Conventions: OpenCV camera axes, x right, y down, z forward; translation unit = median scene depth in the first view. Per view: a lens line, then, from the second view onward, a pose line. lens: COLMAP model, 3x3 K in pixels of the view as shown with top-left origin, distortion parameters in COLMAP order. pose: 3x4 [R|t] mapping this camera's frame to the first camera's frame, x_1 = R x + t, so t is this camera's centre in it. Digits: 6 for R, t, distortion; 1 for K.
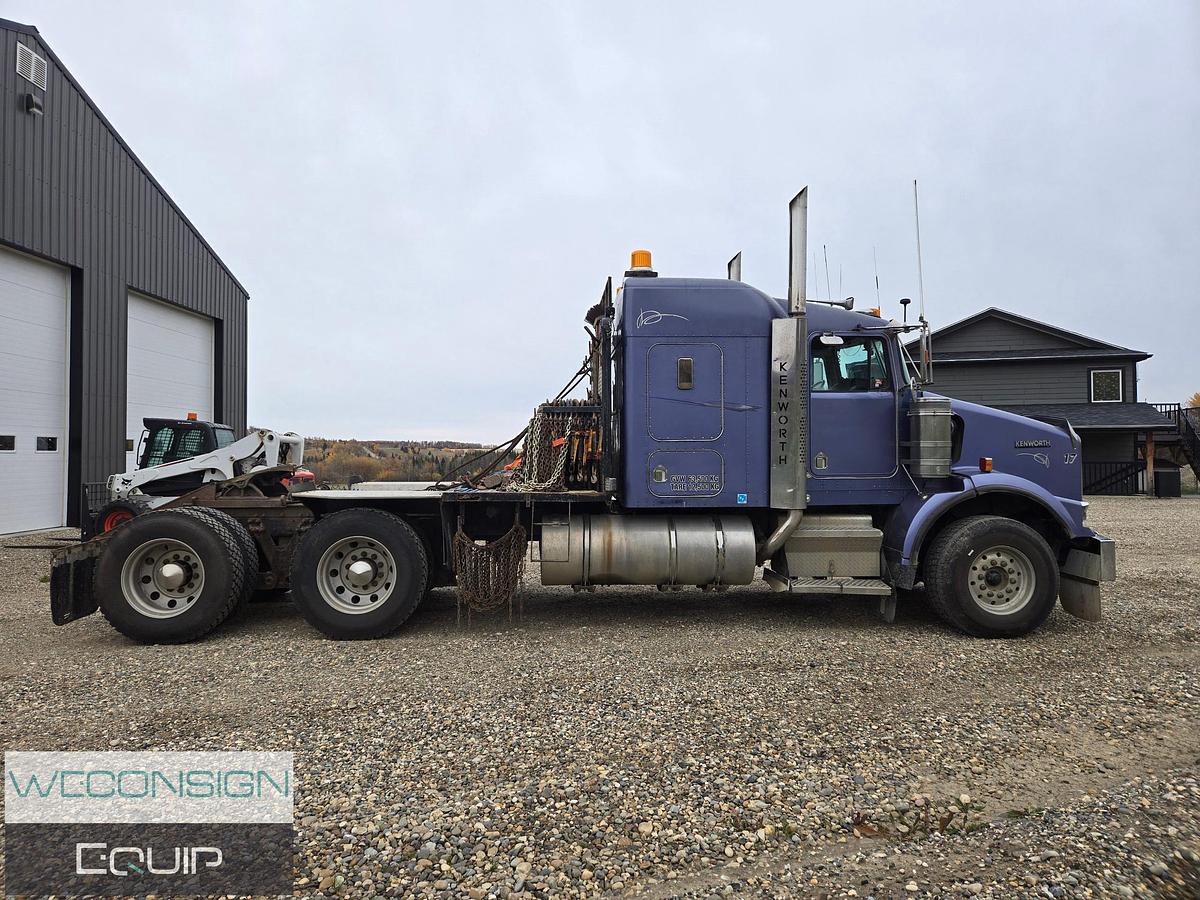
lens RADIAL K [[788.4, 0, 604.7], [0, 788.4, 428.1], [0, 0, 1]] dist [0.081614, -0.055794]
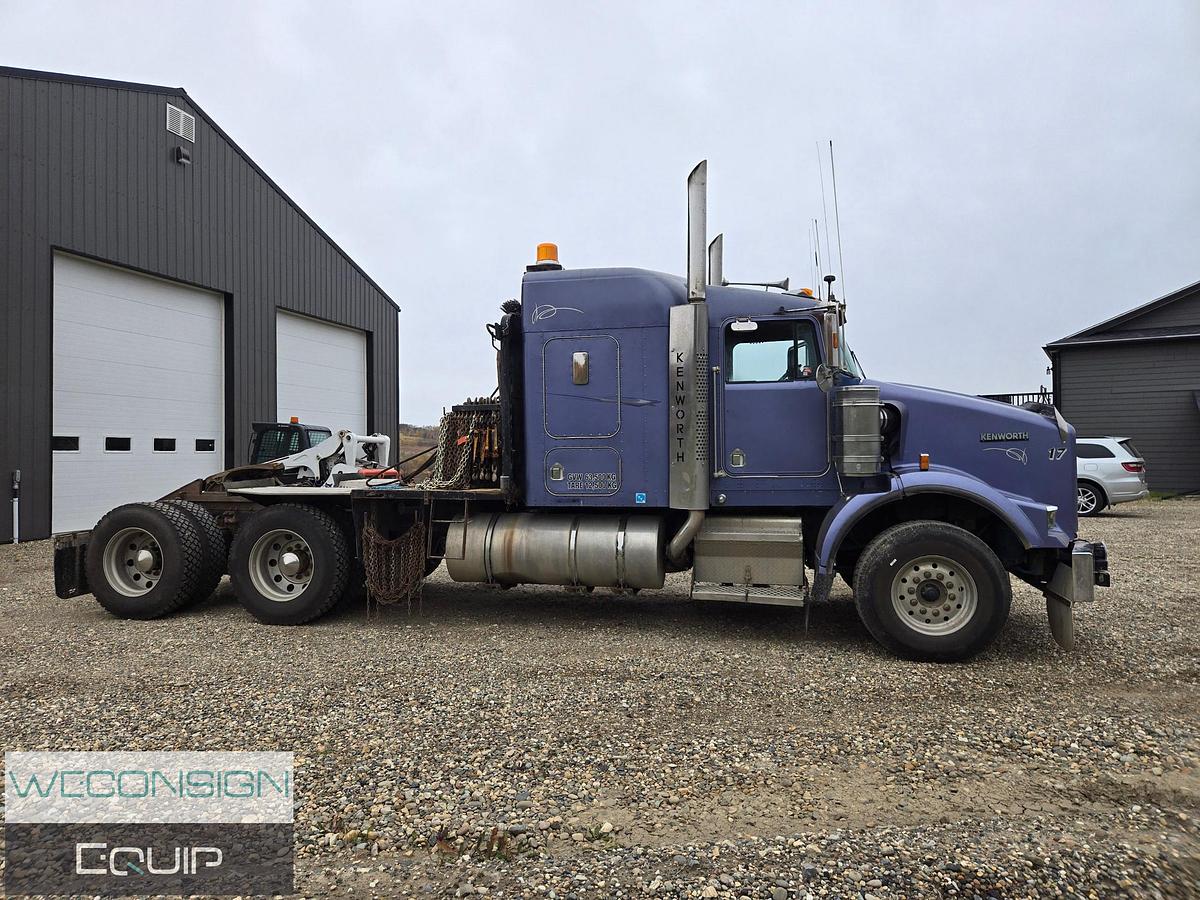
lens RADIAL K [[794.7, 0, 601.2], [0, 794.7, 434.1], [0, 0, 1]] dist [0.087815, -0.073958]
pose [[0.960711, -0.011682, -0.277306, 0.389113], [0.014799, 0.999849, 0.009151, 0.002926], [0.277157, -0.012895, 0.960738, 0.069354]]
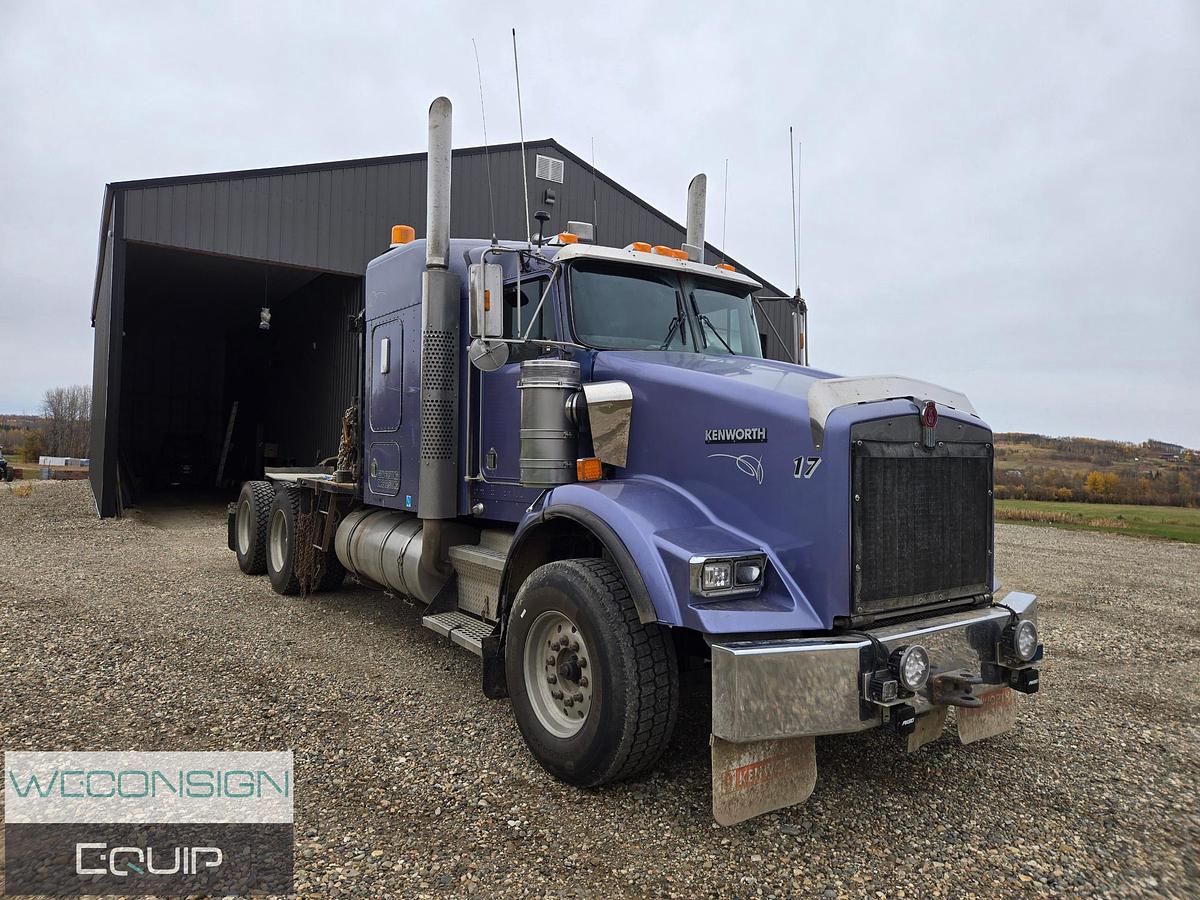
lens RADIAL K [[807.1, 0, 600.6], [0, 807.1, 431.3], [0, 0, 1]] dist [0.080294, -0.069769]
pose [[0.521220, -0.010031, -0.853364, 0.993746], [0.000005, 0.999931, -0.011751, 0.024608], [0.853423, 0.006120, 0.521184, 0.716934]]
